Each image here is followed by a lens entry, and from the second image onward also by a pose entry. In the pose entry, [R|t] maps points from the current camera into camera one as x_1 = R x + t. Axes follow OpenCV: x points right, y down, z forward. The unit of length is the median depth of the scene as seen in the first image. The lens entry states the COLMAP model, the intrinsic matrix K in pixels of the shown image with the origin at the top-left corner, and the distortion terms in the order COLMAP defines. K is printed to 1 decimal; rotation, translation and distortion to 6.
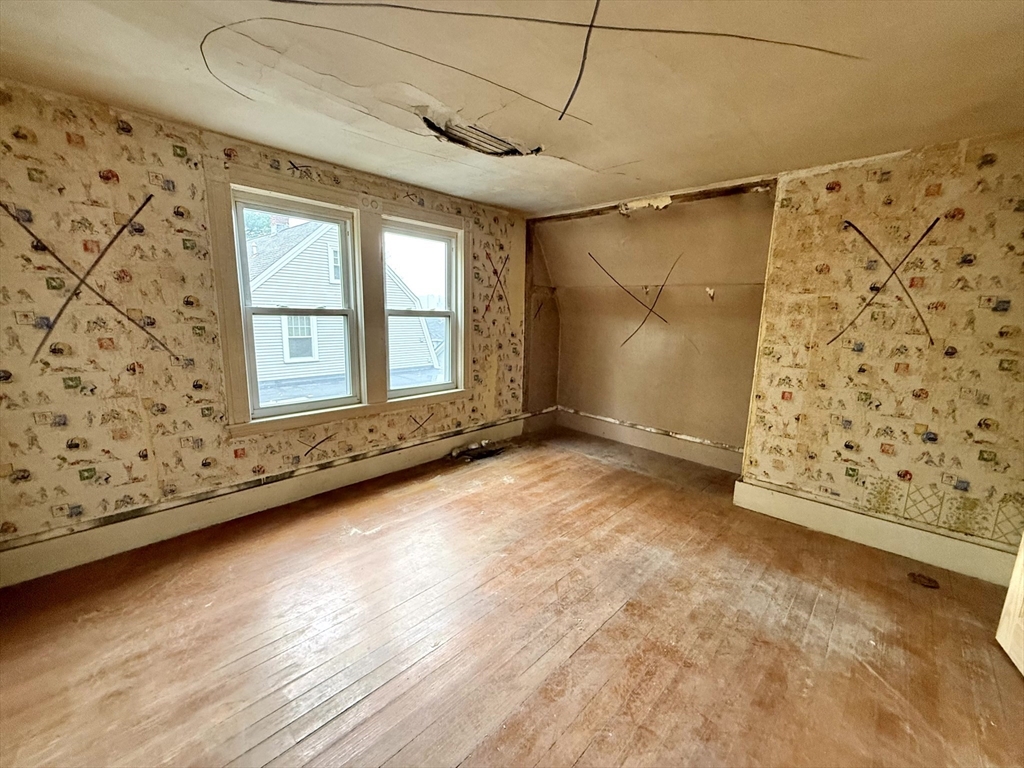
lens RADIAL K [[409.0, 0, 511.5], [0, 409.0, 386.7], [0, 0, 1]] dist [0.001913, -0.000432]
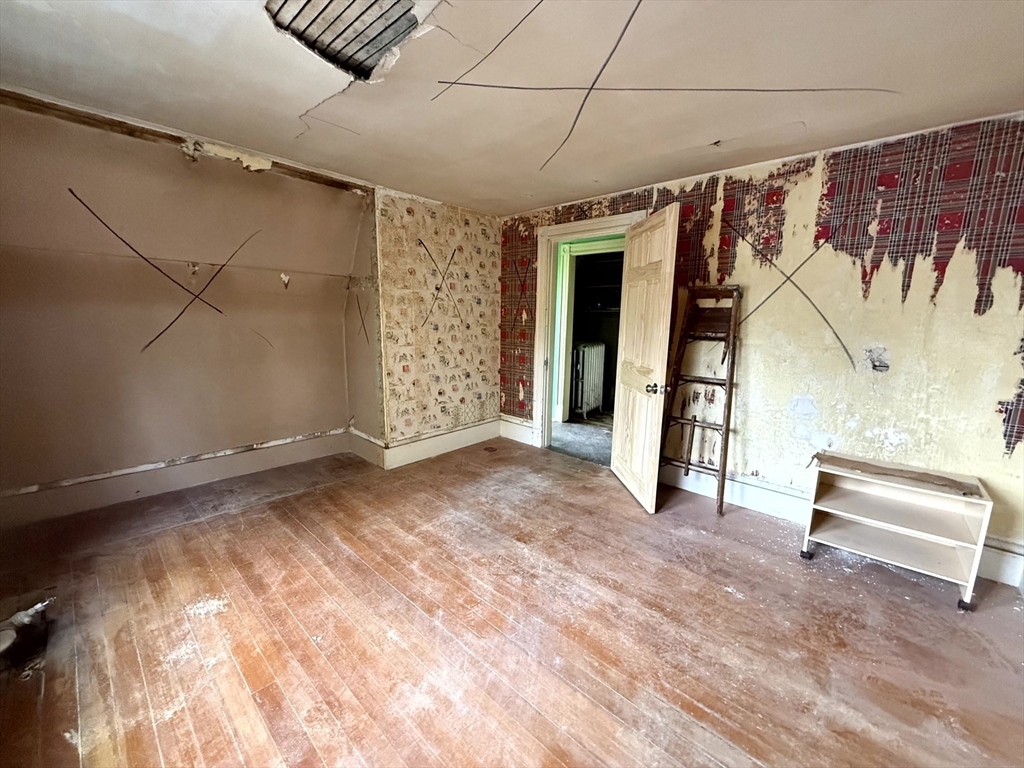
lens RADIAL K [[409.0, 0, 512.5], [0, 409.0, 386.5], [0, 0, 1]] dist [0.001913, -0.000432]
pose [[-0.019134, -0.200267, 0.979554, -0.632766], [0.158506, 0.966736, 0.200743, -0.133824], [-0.987173, 0.159106, 0.013246, 0.690388]]
